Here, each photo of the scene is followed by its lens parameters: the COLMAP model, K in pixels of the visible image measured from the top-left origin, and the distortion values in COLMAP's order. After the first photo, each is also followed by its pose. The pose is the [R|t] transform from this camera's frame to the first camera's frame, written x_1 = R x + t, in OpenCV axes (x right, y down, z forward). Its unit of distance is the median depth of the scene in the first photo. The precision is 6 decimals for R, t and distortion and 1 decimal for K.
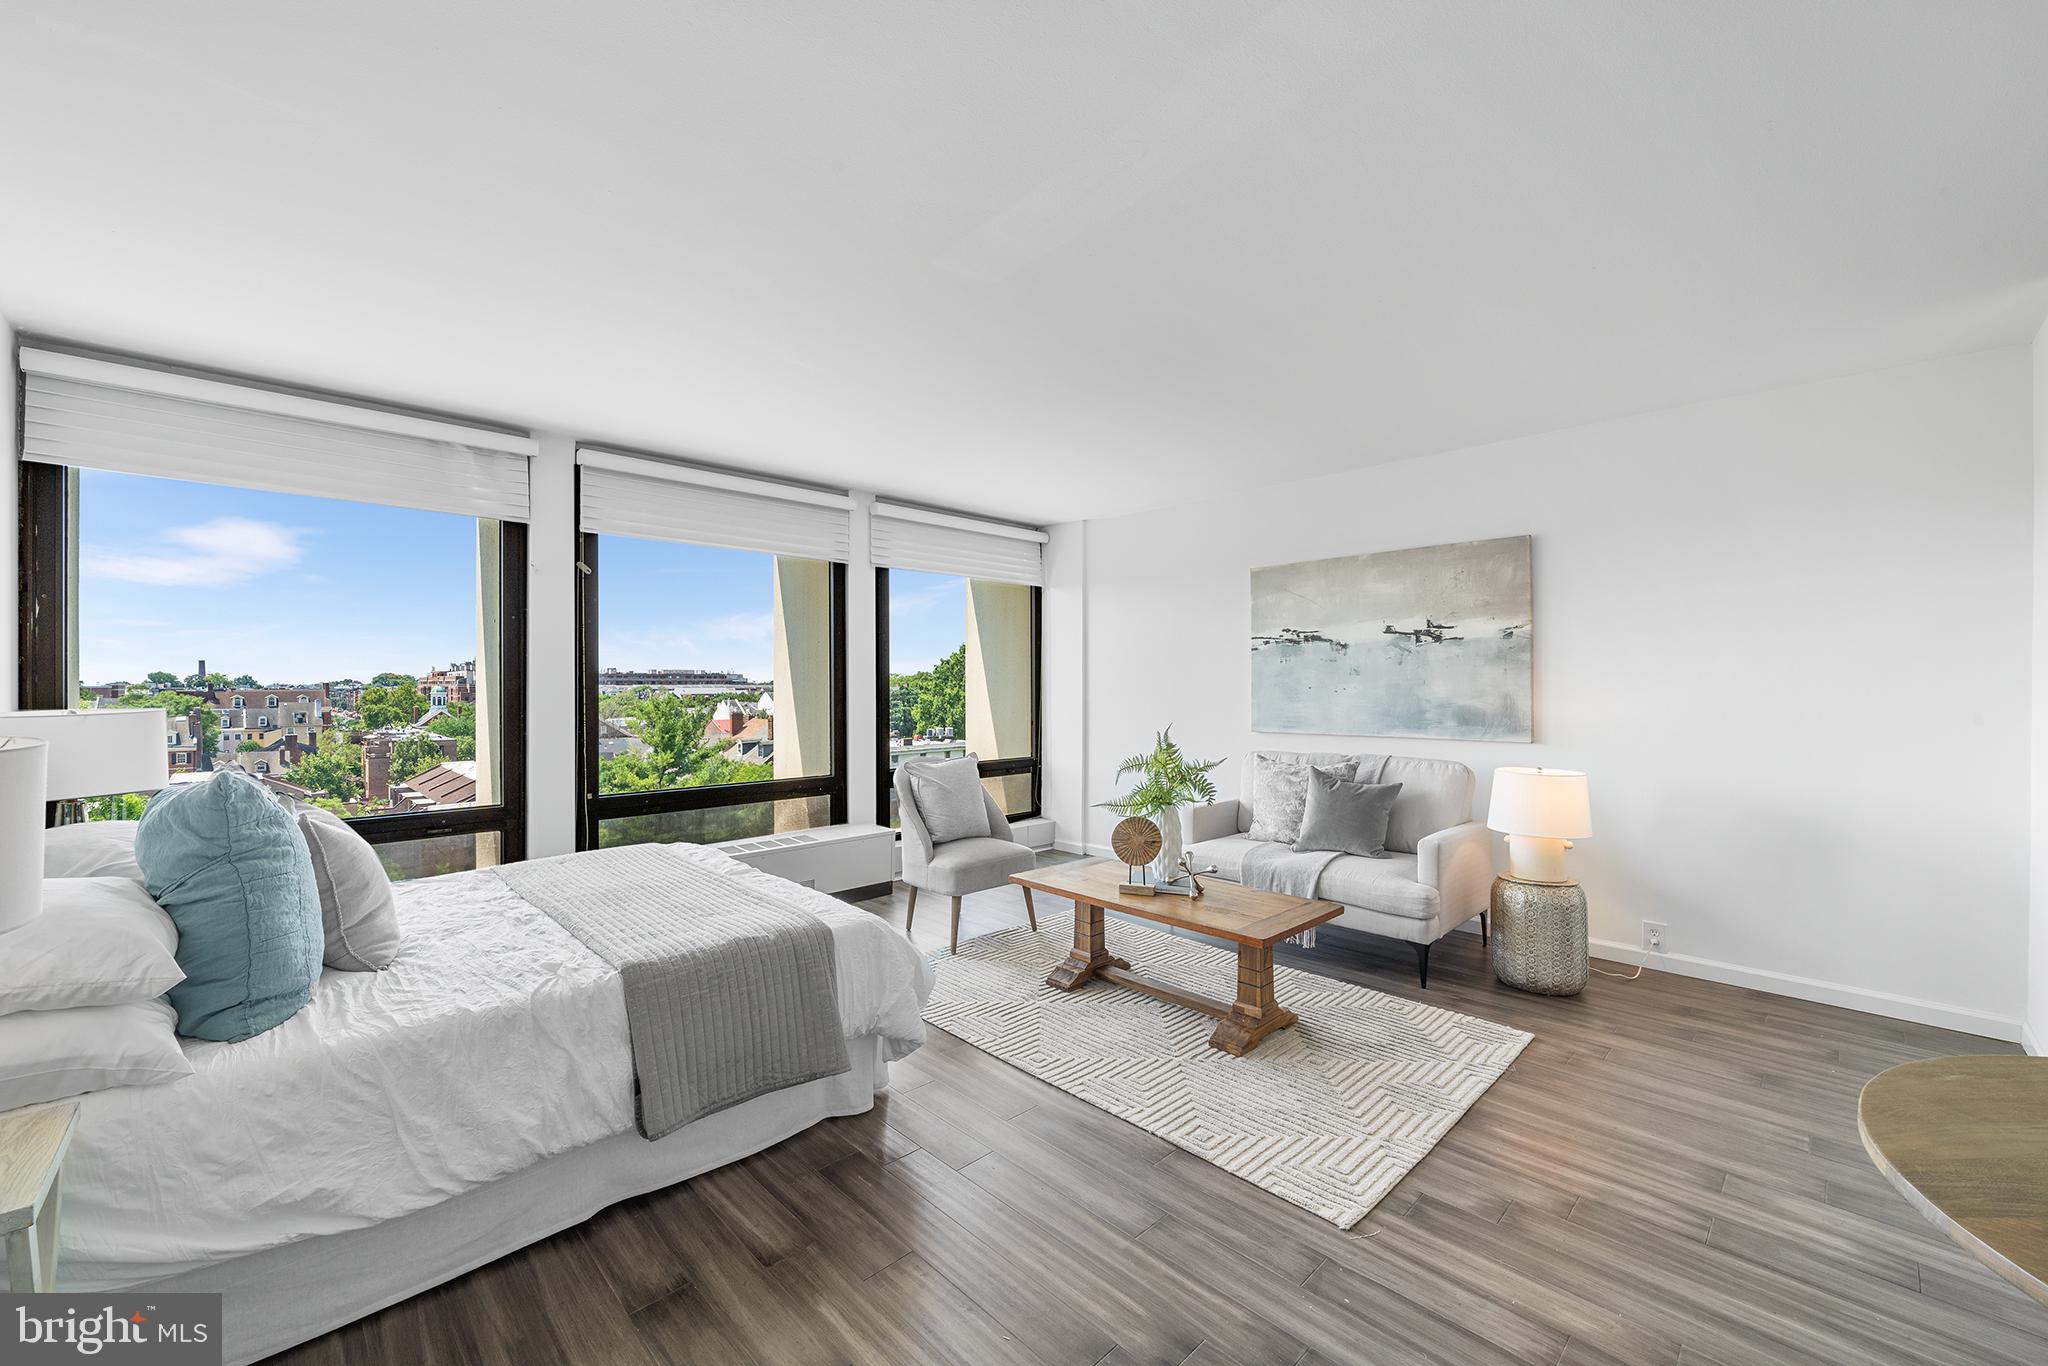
lens RADIAL K [[814.3, 0, 1018.9], [0, 814.3, 685.5], [0, 0, 1]] dist [0.000143, -0.000195]
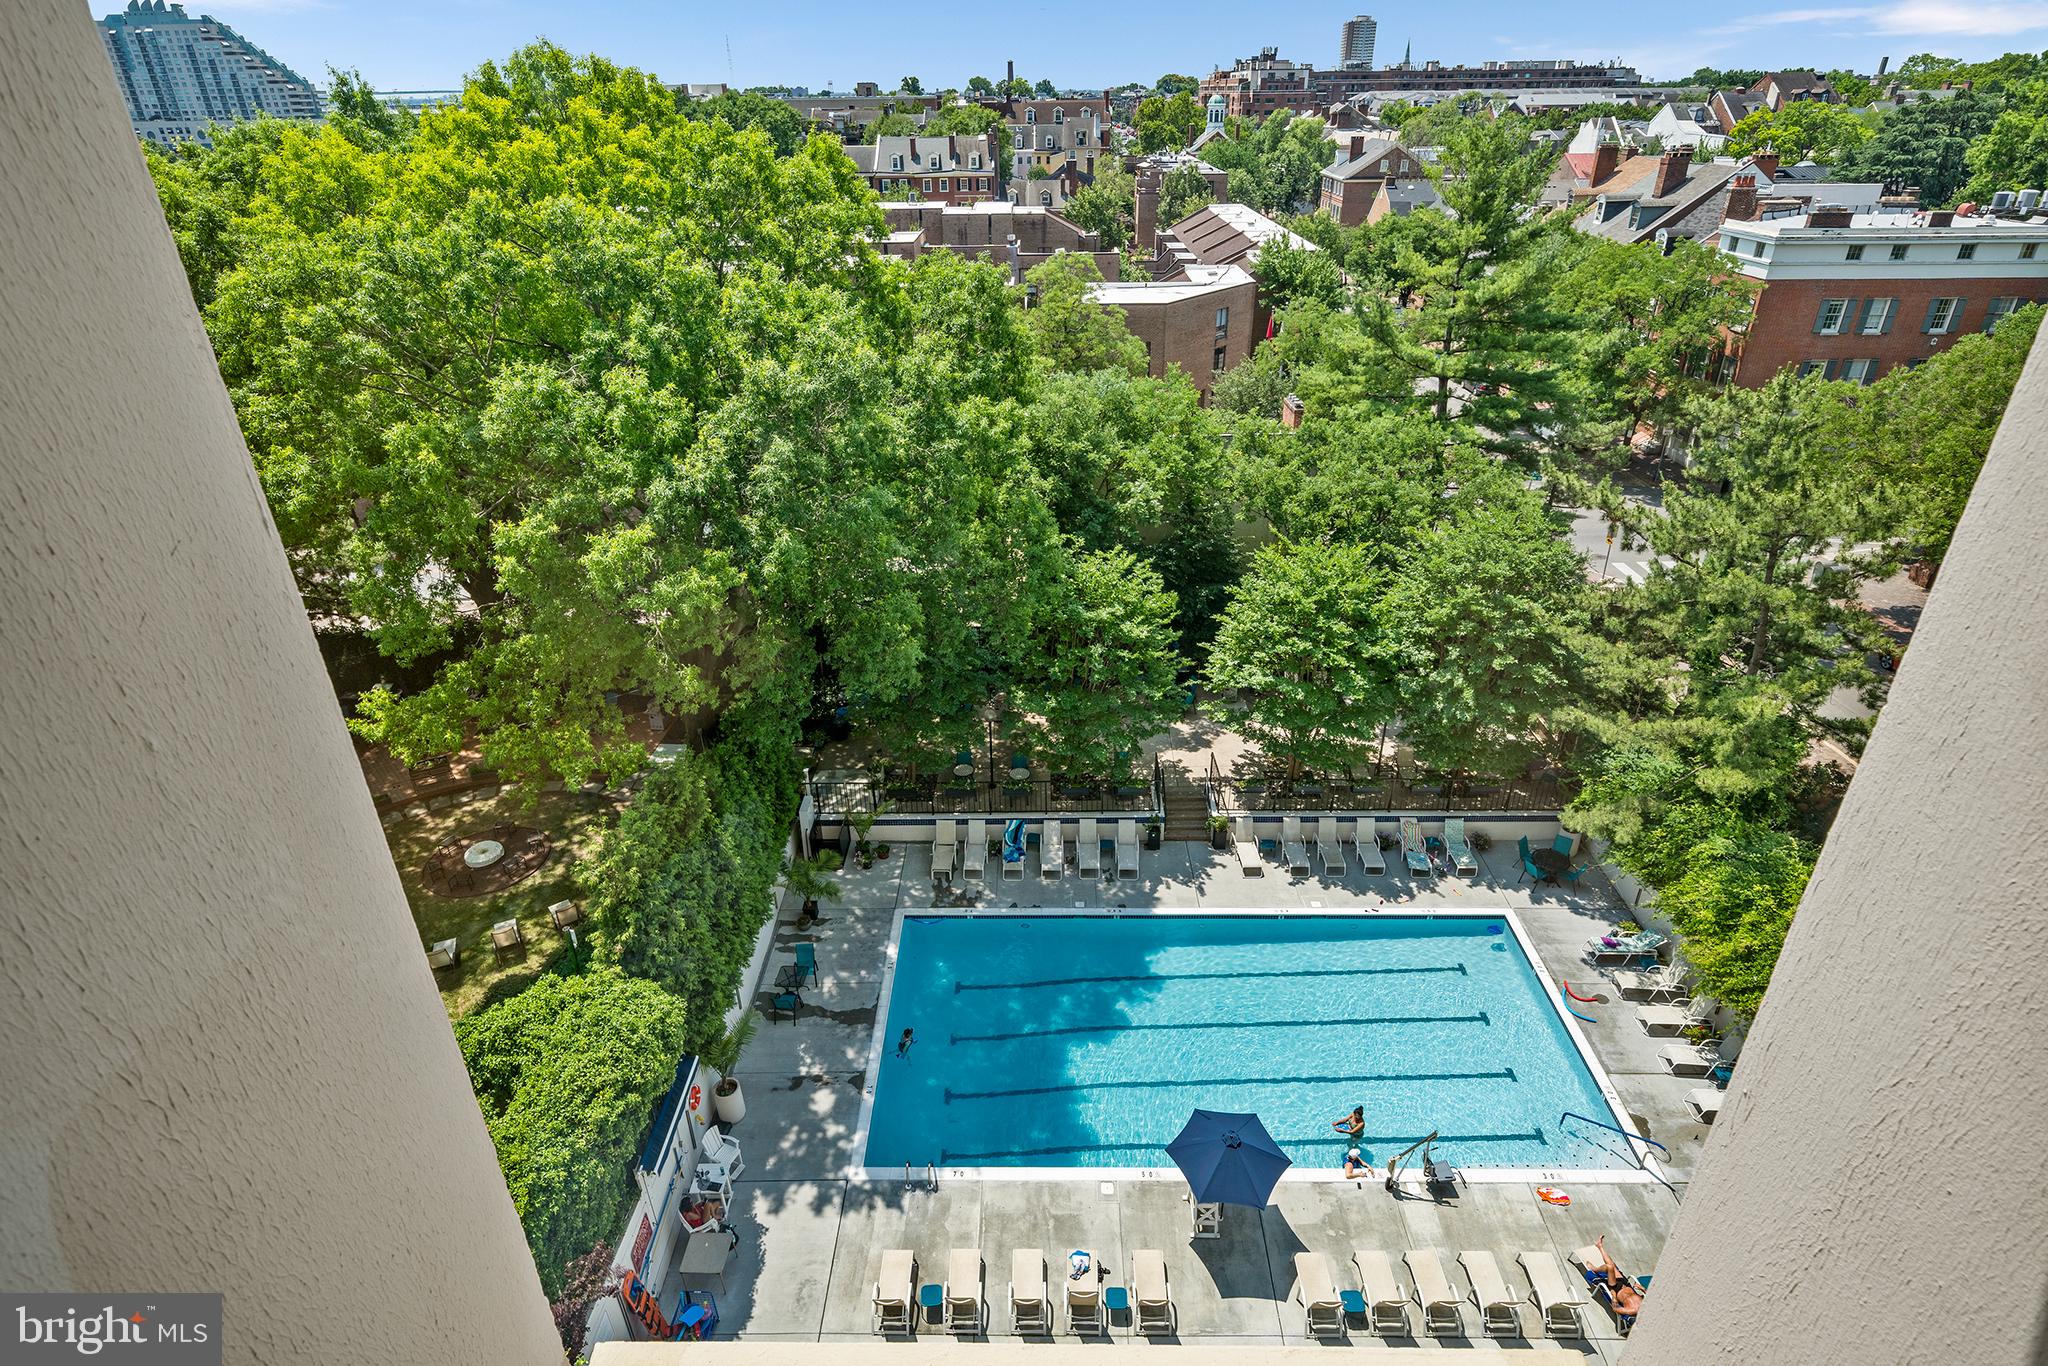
lens RADIAL K [[1094.4, 0, 1024.0], [0, 1094.4, 683.0], [0, 0, 1]] dist [-0.000048, 0.000762]
pose [[0.711059, 0.329170, -0.621323, -0.047112], [0.007902, 0.879854, 0.475179, -0.012885], [0.703088, -0.342790, 0.623027, 0.126679]]
